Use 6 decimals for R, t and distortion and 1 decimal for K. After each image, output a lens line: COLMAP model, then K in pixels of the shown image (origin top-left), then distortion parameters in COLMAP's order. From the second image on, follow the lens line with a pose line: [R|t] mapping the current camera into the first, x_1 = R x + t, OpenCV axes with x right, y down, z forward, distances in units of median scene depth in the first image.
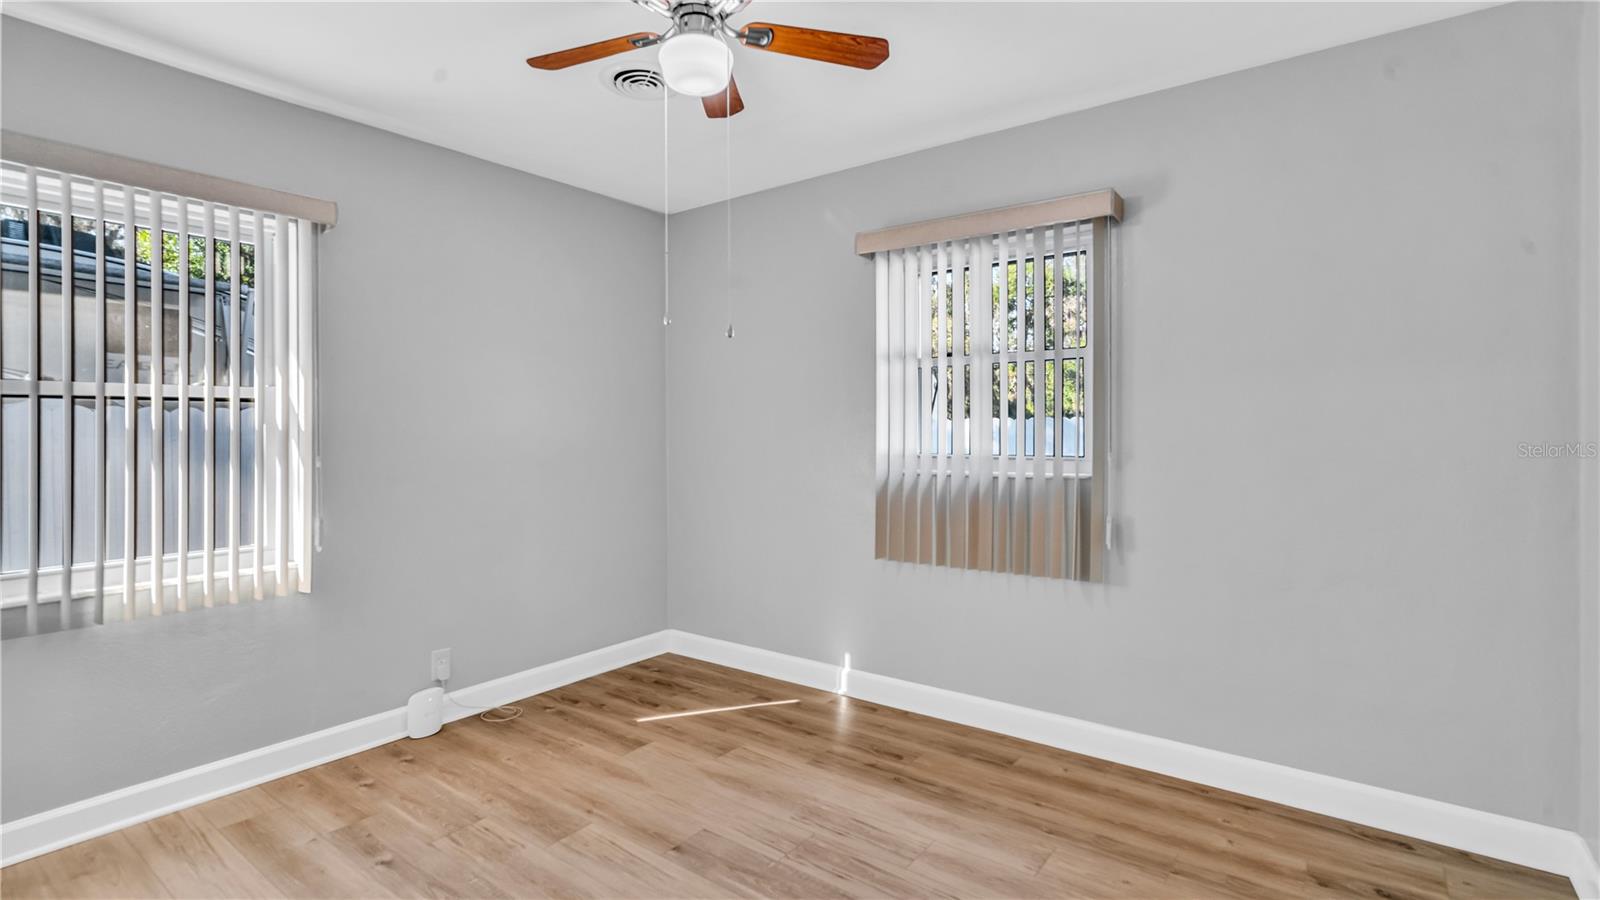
lens RADIAL K [[758.6, 0, 801.5], [0, 758.6, 436.9], [0, 0, 1]] dist [-0.000529, 0.000890]
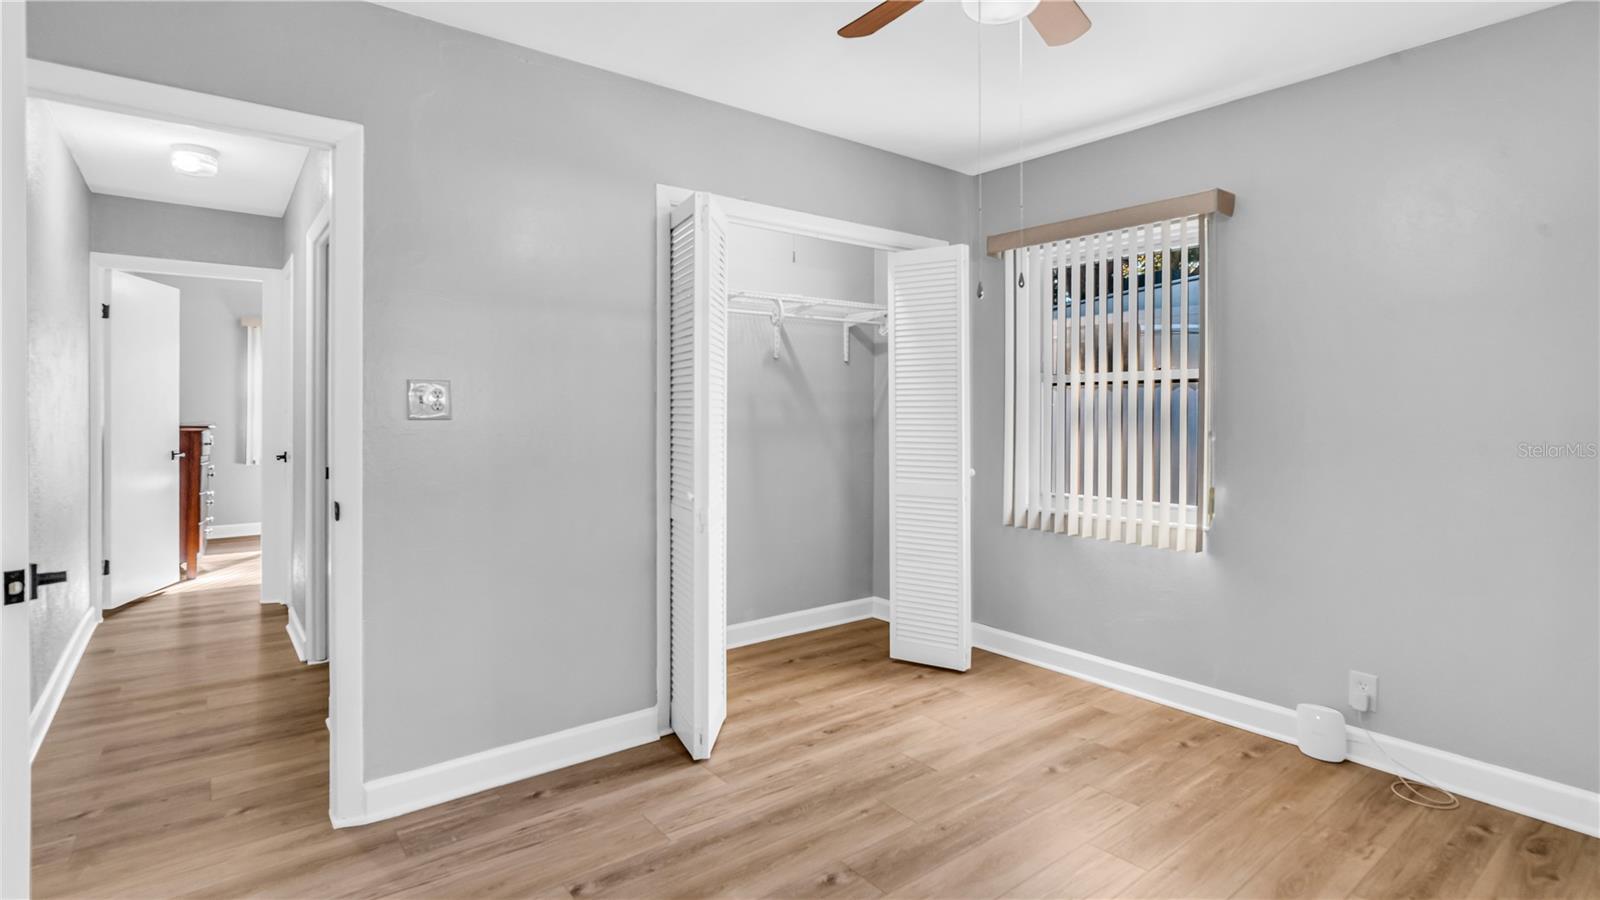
lens RADIAL K [[758.6, 0, 813.1], [0, 758.6, 409.2], [0, 0, 1]] dist [-0.000529, 0.000890]
pose [[-0.245124, 0.004743, -0.969480, 0.541328], [-0.009356, 0.999930, 0.007258, -0.006267], [0.969447, 0.010850, -0.245063, 0.722366]]
